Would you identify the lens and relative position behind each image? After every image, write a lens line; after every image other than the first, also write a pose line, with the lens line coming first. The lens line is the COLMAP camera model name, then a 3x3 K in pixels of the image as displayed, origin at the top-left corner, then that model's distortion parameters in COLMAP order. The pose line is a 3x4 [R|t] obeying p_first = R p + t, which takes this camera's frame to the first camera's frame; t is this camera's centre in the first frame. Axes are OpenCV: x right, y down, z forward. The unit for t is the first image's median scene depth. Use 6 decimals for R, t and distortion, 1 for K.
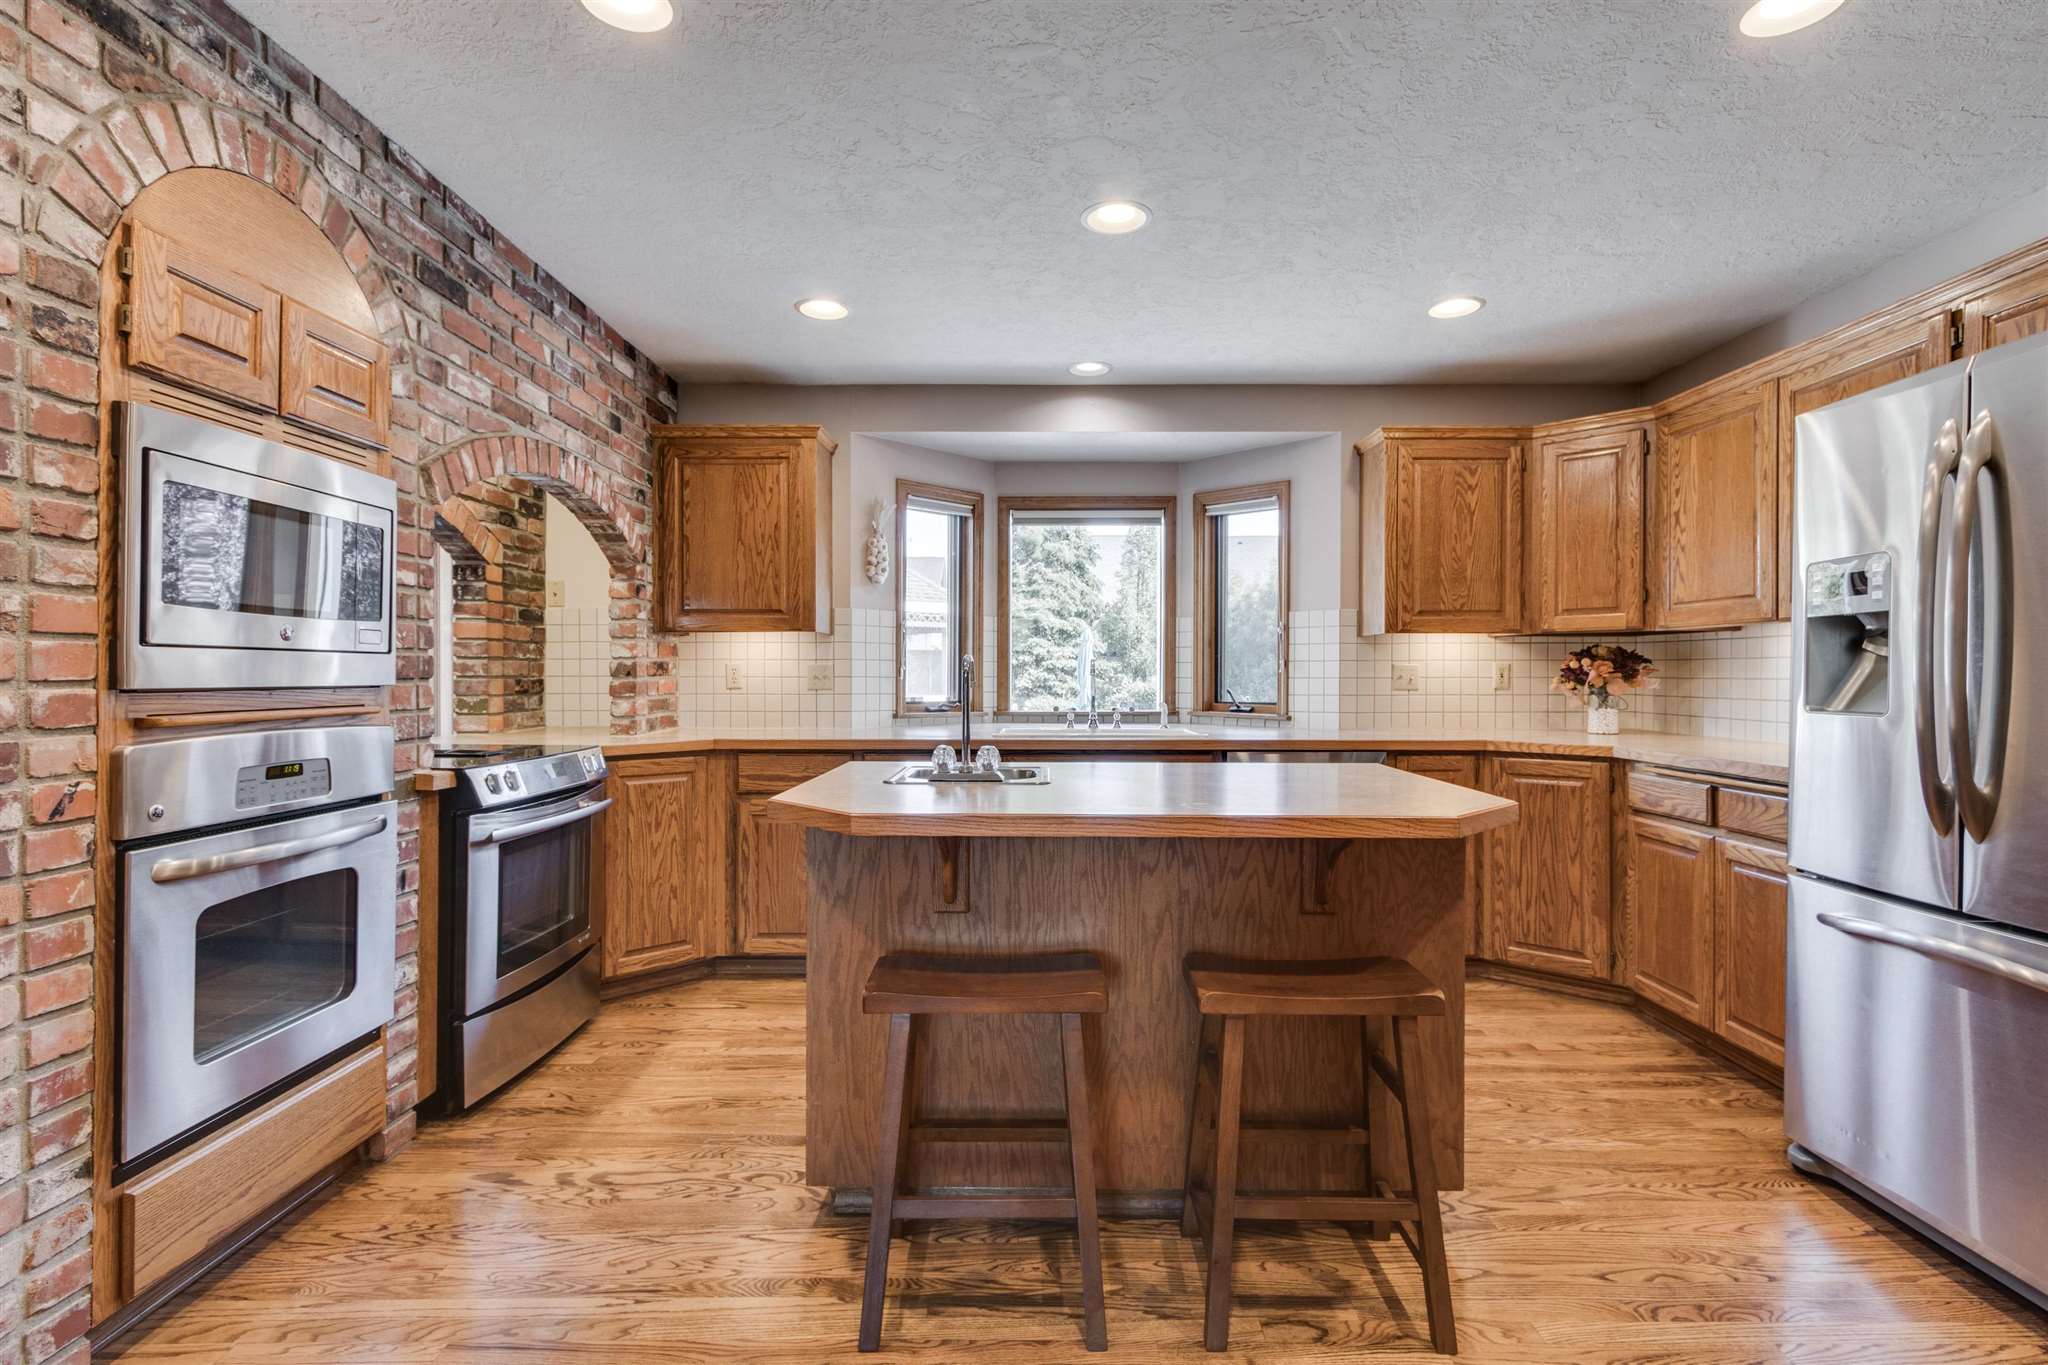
lens RADIAL K [[963.4, 0, 1033.6], [0, 963.4, 675.7], [0, 0, 1]] dist [0.000118, -0.000426]
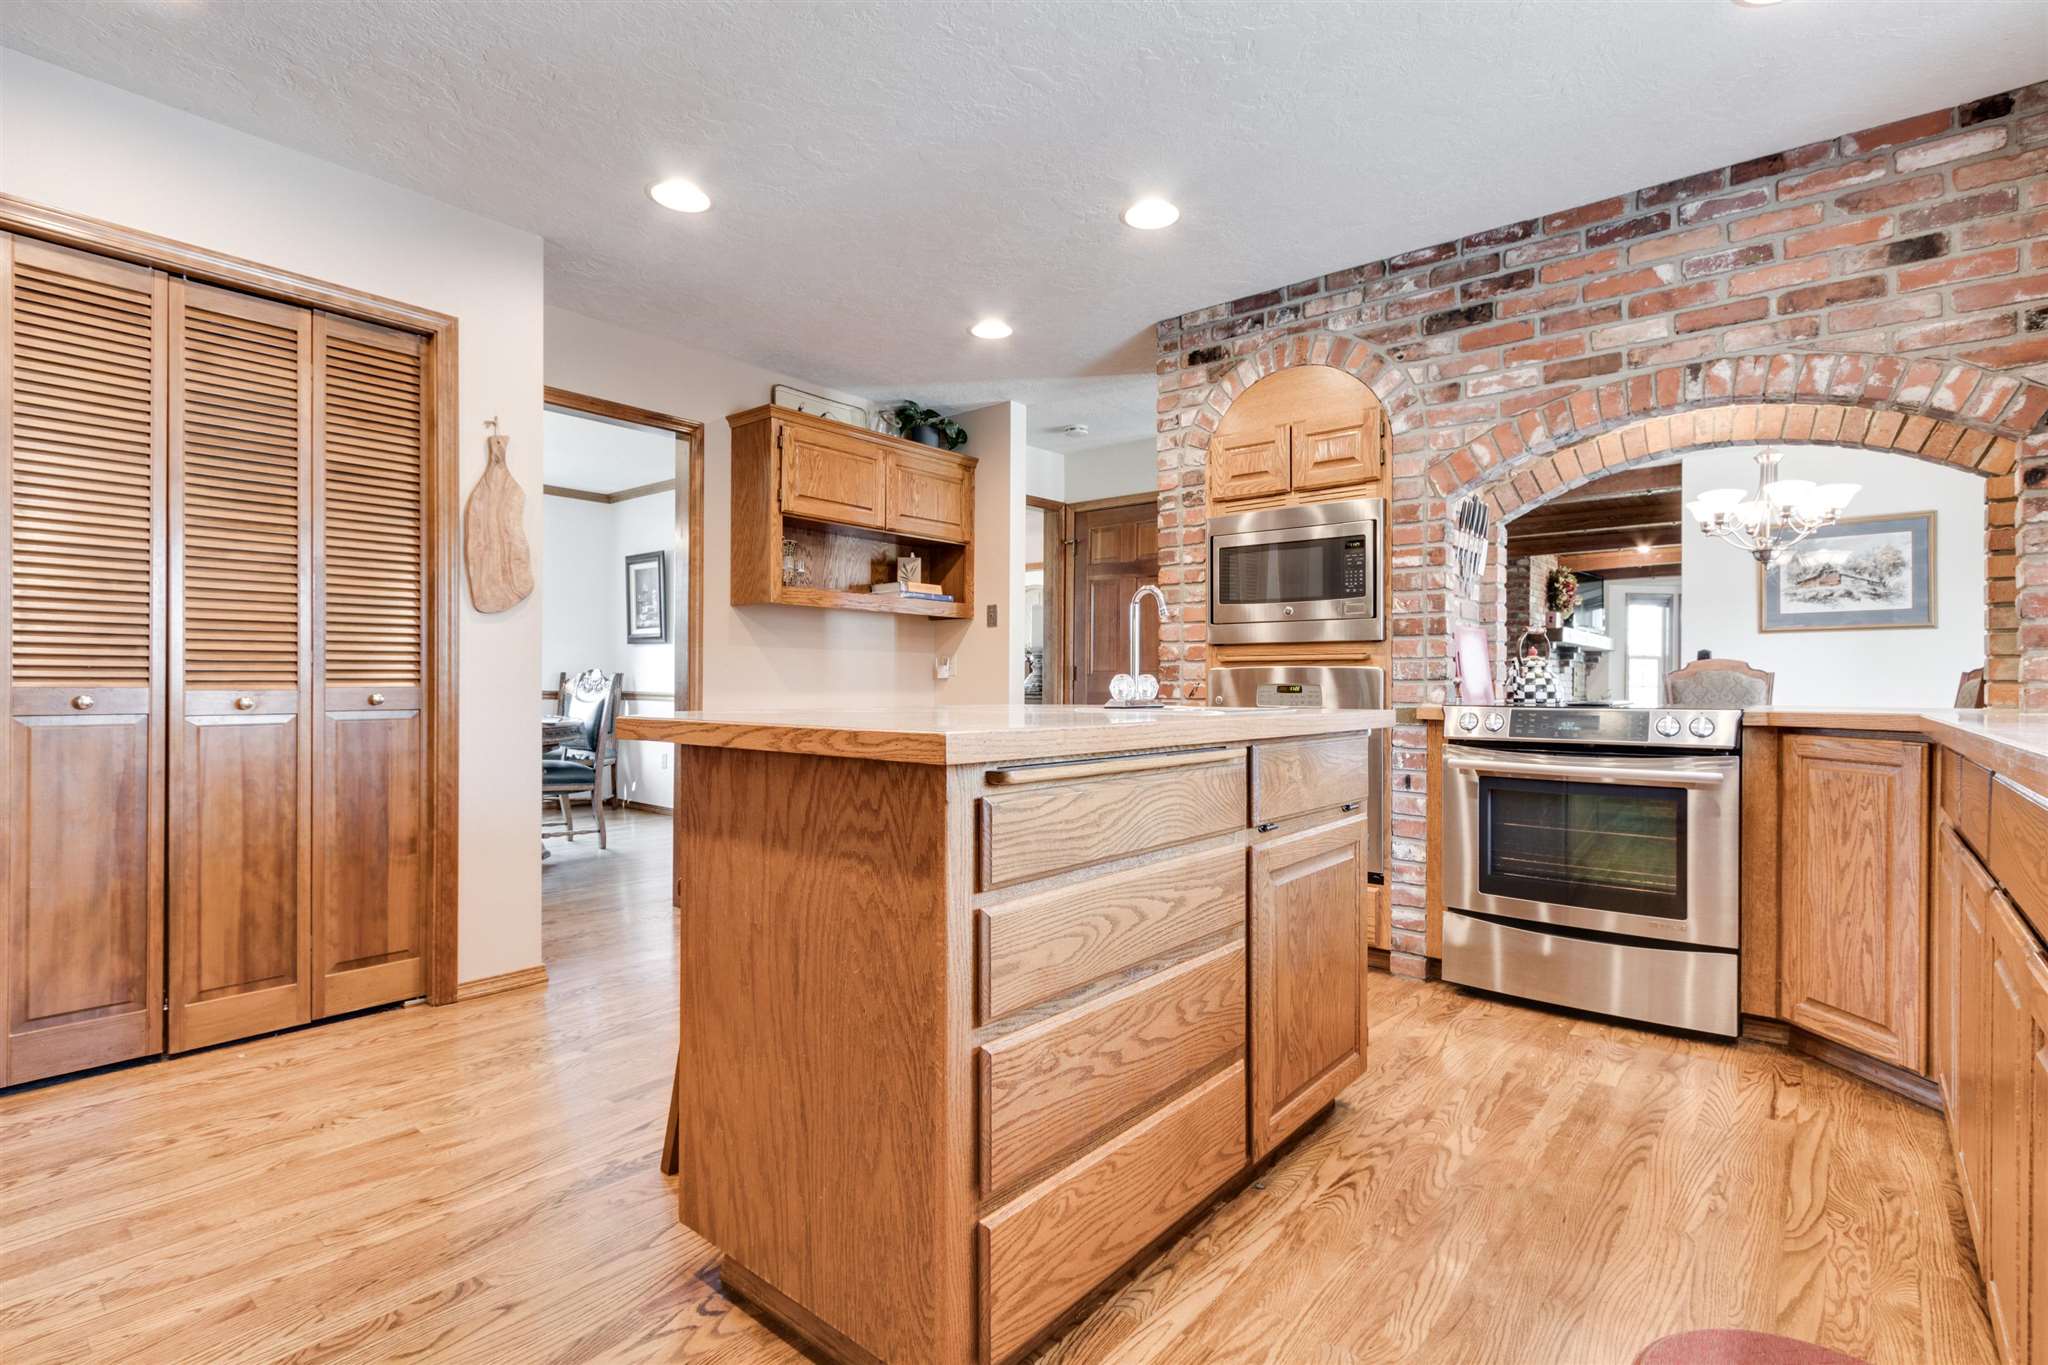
lens RADIAL K [[963.4, 0, 1035.8], [0, 963.4, 682.1], [0, 0, 1]] dist [0.000118, -0.000426]
pose [[-0.636395, -0.010797, -0.771288, 0.708151], [-0.010540, 0.999930, -0.005301, 0.079528], [0.771291, 0.004756, -0.636464, 1.396977]]
